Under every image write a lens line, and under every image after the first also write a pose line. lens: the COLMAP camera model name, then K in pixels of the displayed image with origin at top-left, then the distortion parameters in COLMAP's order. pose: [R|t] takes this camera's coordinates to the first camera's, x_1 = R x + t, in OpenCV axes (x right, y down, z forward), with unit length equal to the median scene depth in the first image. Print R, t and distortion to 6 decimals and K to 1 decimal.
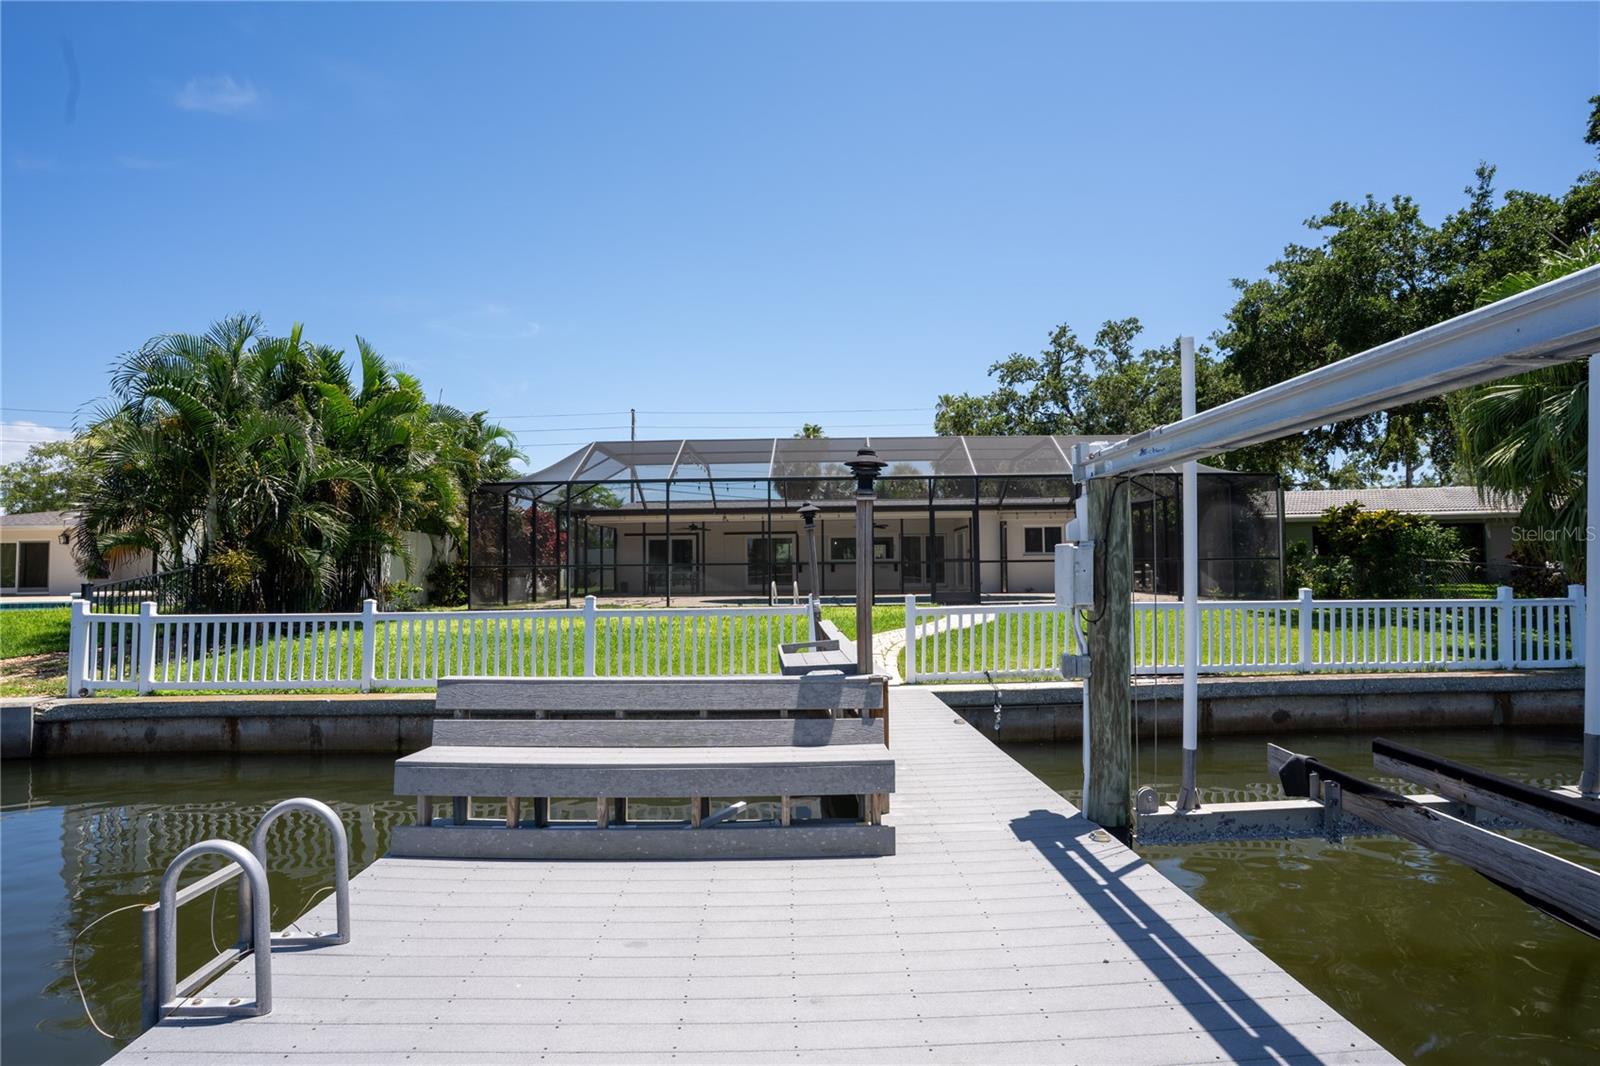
lens RADIAL K [[789.1, 0, 796.9], [0, 789.1, 532.0], [0, 0, 1]] dist [-0.079621, 0.036542]
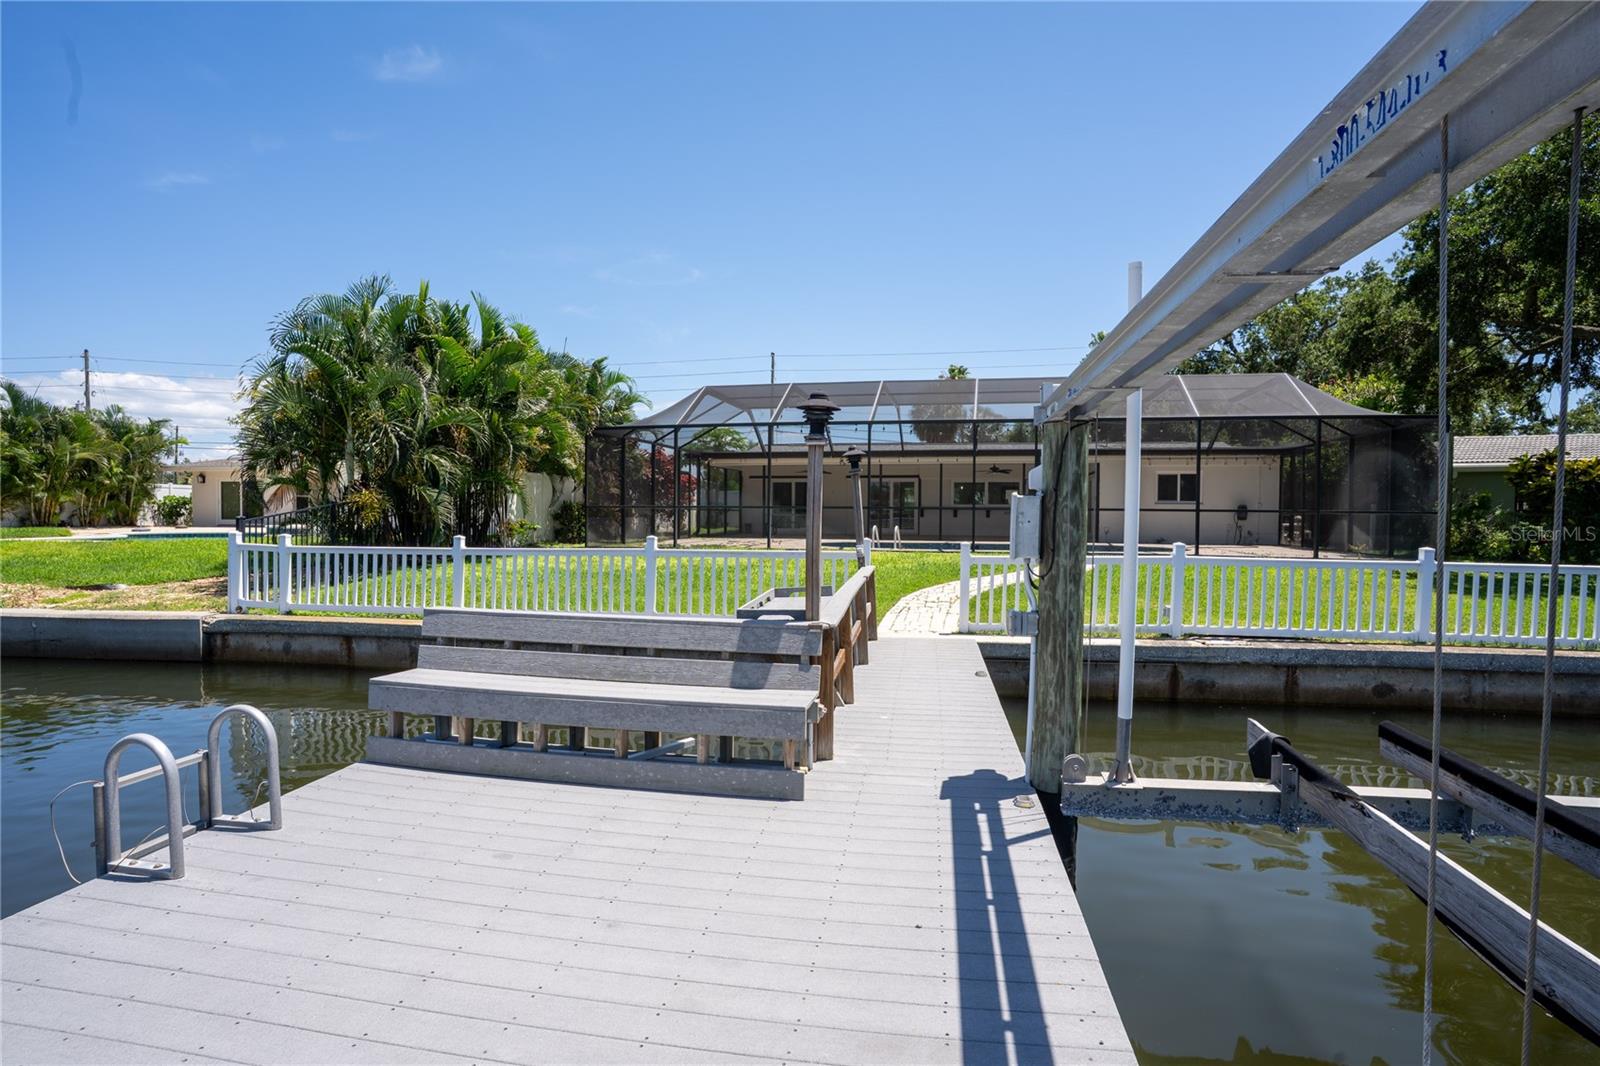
lens RADIAL K [[789.1, 0, 794.1], [0, 789.1, 528.1], [0, 0, 1]] dist [-0.079621, 0.036542]
pose [[0.980964, 0.021308, -0.193017, 0.128943], [-0.008292, 0.997651, 0.067993, -0.002028], [0.194013, -0.065099, 0.978837, 0.013635]]
